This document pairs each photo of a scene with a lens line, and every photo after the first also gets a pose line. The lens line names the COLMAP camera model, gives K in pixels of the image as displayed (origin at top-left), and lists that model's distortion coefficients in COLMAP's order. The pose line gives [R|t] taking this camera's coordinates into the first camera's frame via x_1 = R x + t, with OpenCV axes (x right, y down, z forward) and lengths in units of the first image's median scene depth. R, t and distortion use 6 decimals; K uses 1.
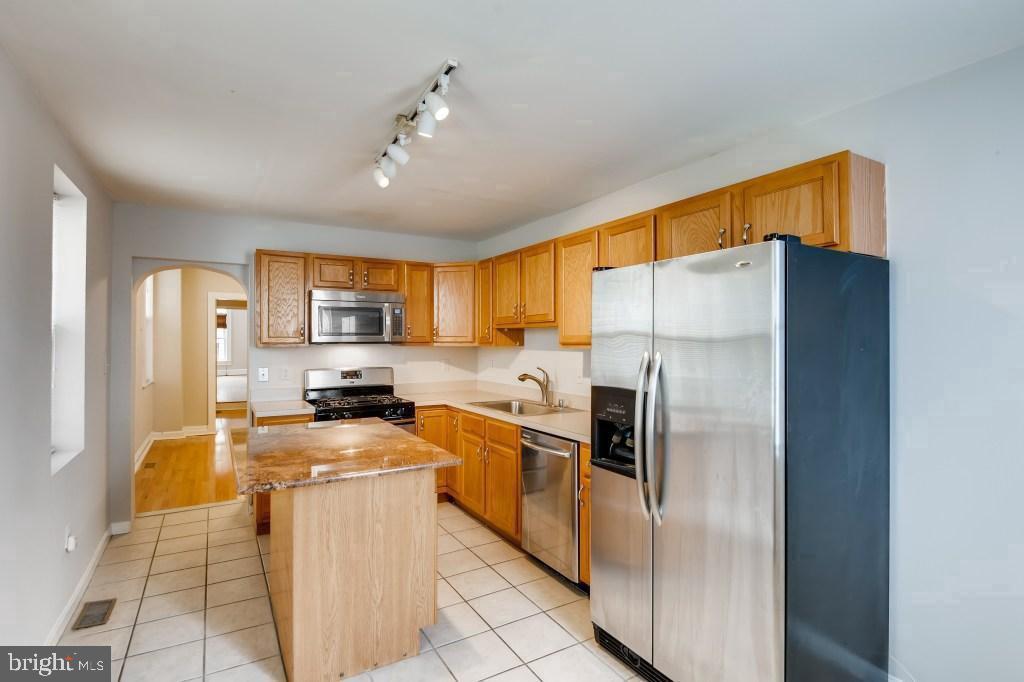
lens RADIAL K [[504.7, 0, 513.1], [0, 504.7, 335.0], [0, 0, 1]] dist [-0.004368, -0.001898]
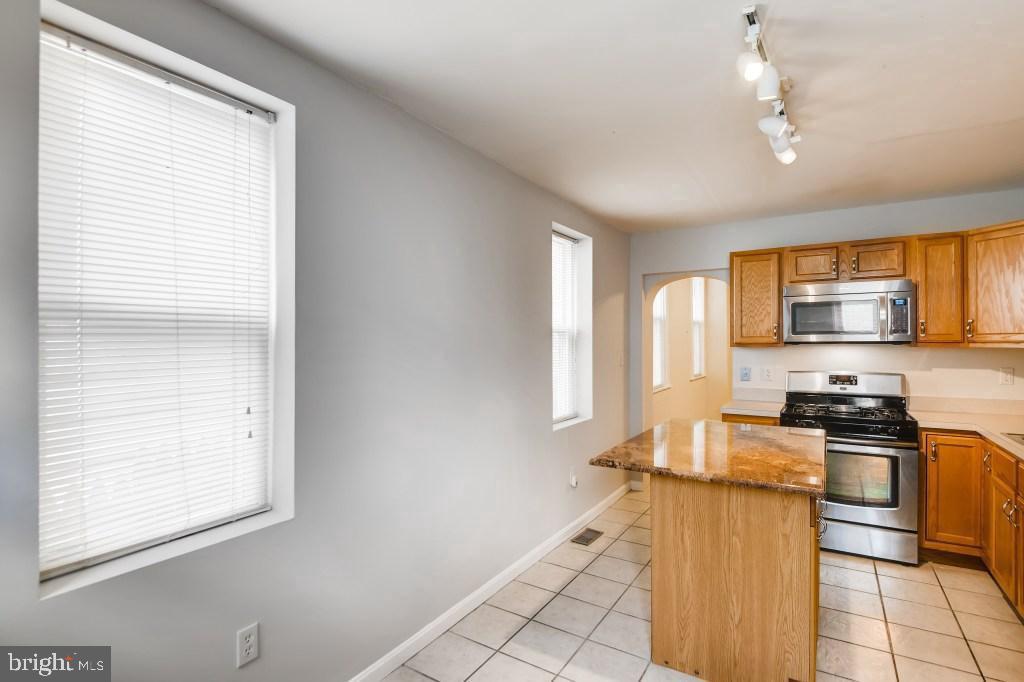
lens RADIAL K [[504.7, 0, 509.4], [0, 504.7, 345.0], [0, 0, 1]] dist [-0.004368, -0.001898]
pose [[0.453580, 0.006536, -0.891192, 0.208812], [0.011744, 0.999842, 0.013311, 0.001660], [0.891138, -0.016504, 0.453432, 0.119550]]
